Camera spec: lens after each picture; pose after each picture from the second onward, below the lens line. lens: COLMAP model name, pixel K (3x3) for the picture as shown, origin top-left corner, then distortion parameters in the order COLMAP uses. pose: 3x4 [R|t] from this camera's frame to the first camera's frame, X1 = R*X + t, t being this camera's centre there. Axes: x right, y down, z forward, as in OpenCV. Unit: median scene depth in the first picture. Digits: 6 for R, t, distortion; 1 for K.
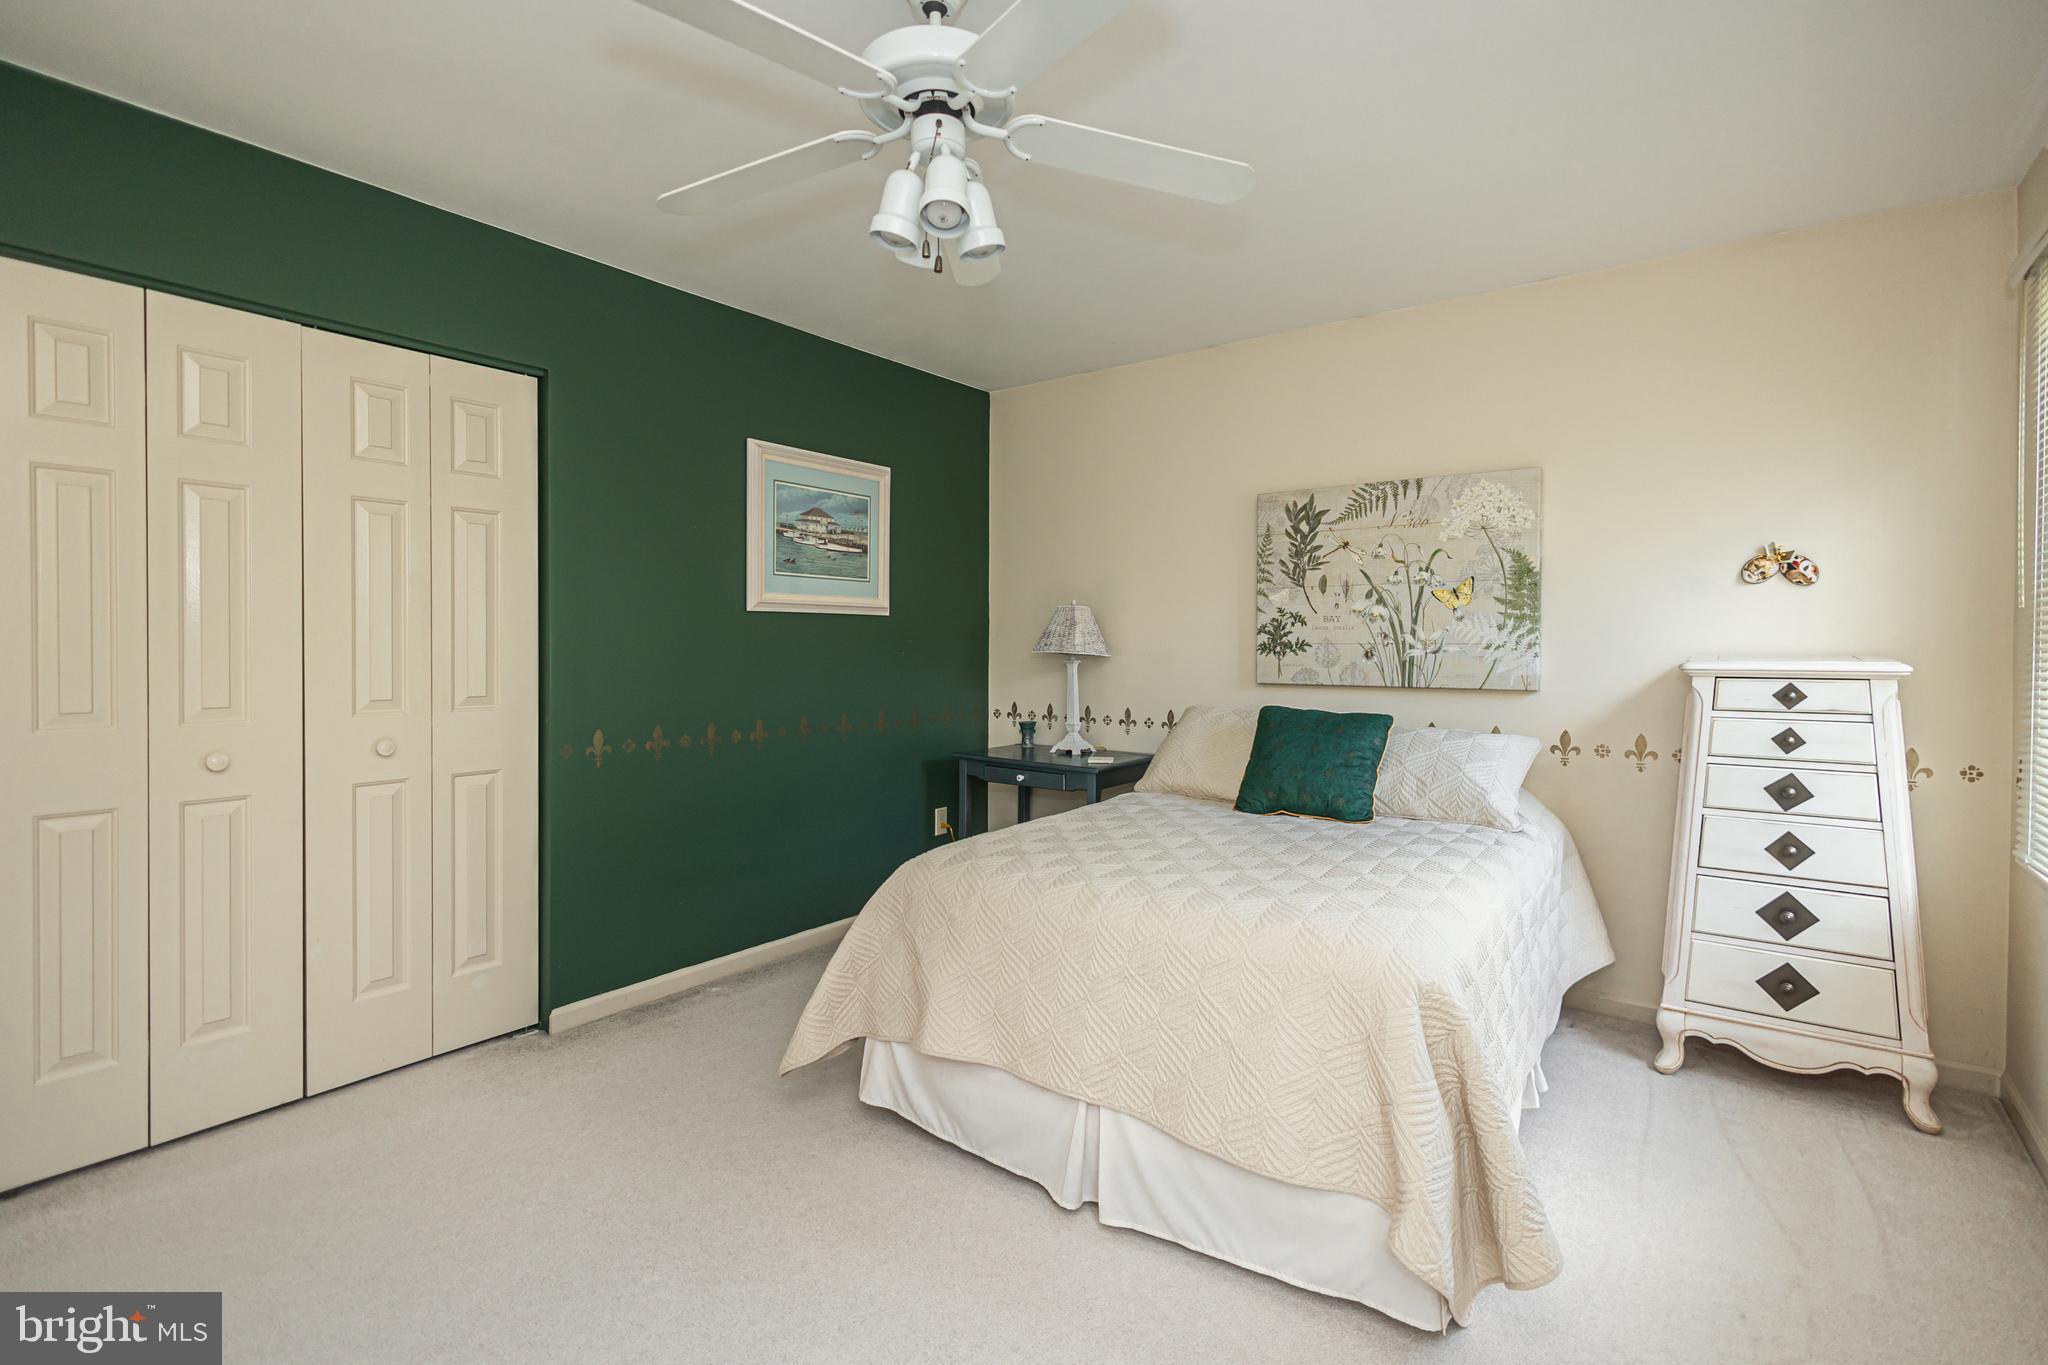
lens RADIAL K [[947.9, 0, 1025.2], [0, 947.9, 636.4], [0, 0, 1]] dist [0.022280, -0.000013]
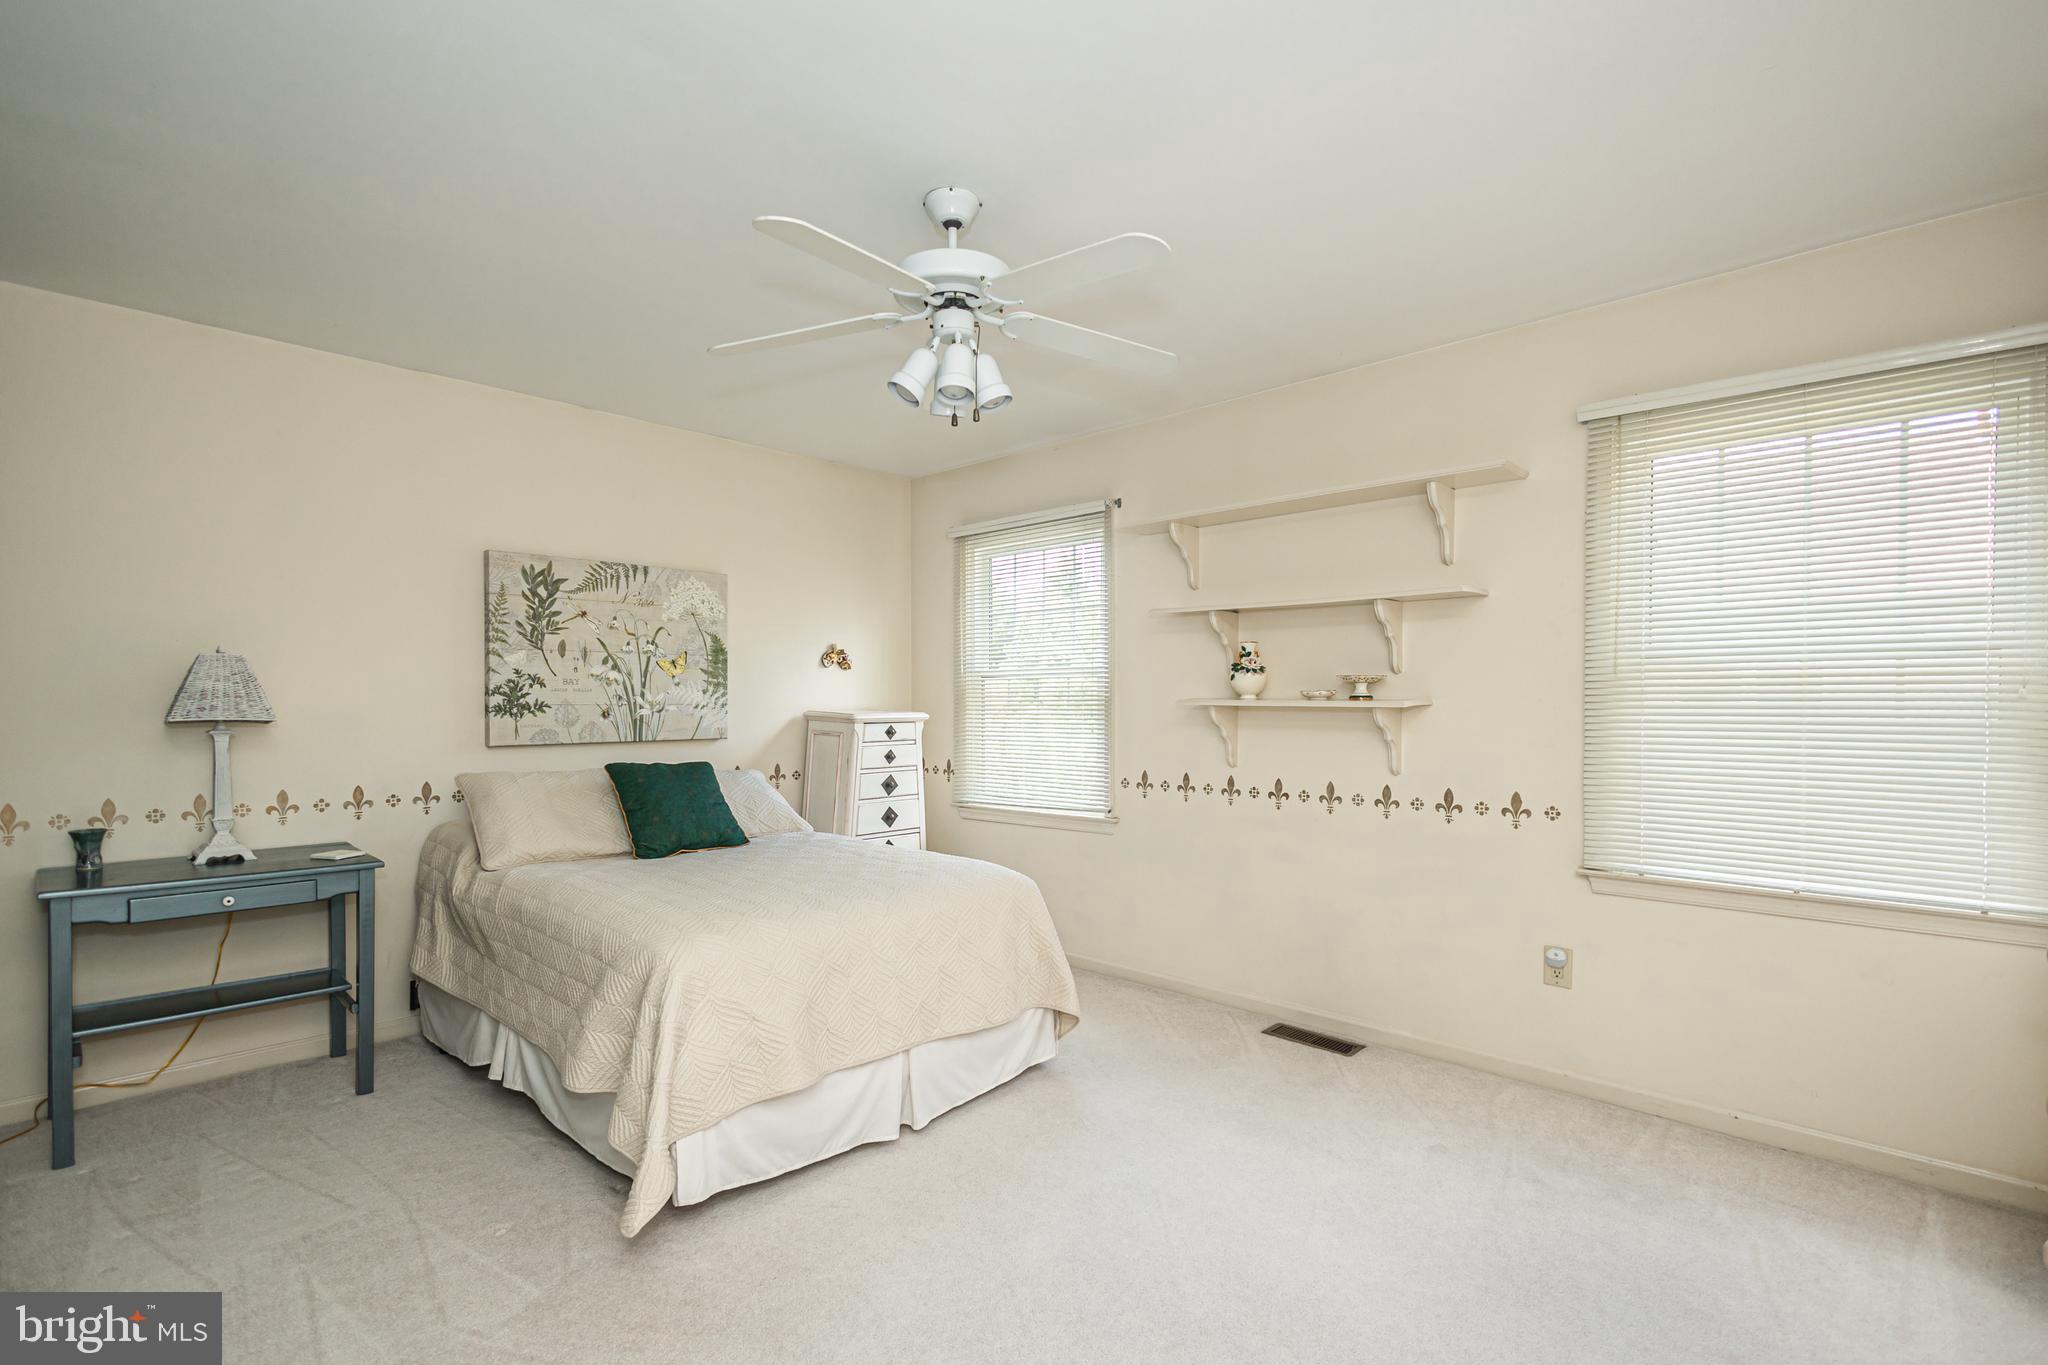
lens RADIAL K [[947.8, 0, 1024.7], [0, 947.8, 678.0], [0, 0, 1]] dist [0.001607, -0.000125]
pose [[0.127269, 0.017626, 0.991712, -0.689988], [-0.010473, 0.999810, -0.016426, -0.010619], [-0.991813, -0.008296, 0.127429, 0.367148]]
